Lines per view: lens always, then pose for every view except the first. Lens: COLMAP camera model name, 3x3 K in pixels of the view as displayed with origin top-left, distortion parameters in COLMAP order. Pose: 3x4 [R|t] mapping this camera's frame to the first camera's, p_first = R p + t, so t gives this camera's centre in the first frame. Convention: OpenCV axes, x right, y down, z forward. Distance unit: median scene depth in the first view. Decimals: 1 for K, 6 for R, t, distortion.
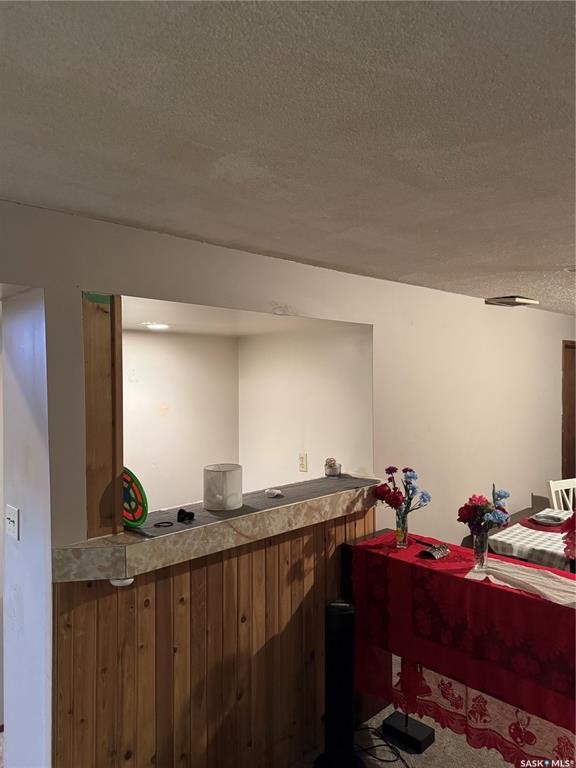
lens RADIAL K [[548.9, 0, 286.6], [0, 548.9, 381.6], [0, 0, 1]] dist [0.013731, -0.009015]
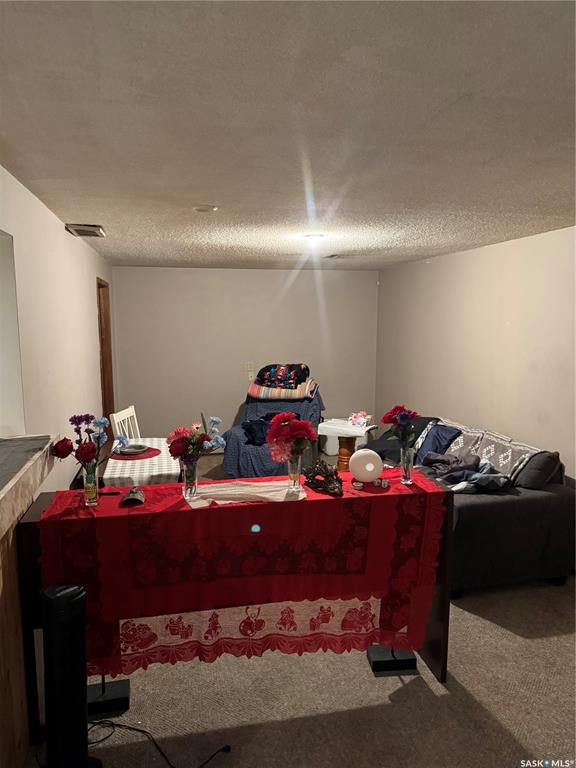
lens RADIAL K [[548.9, 0, 285.3], [0, 548.9, 383.5], [0, 0, 1]] dist [0.013731, -0.009015]
pose [[0.555373, -0.111640, 0.824073, -0.347900], [0.025195, 0.992752, 0.117512, 0.018178], [-0.831219, -0.044500, 0.554161, 0.299606]]
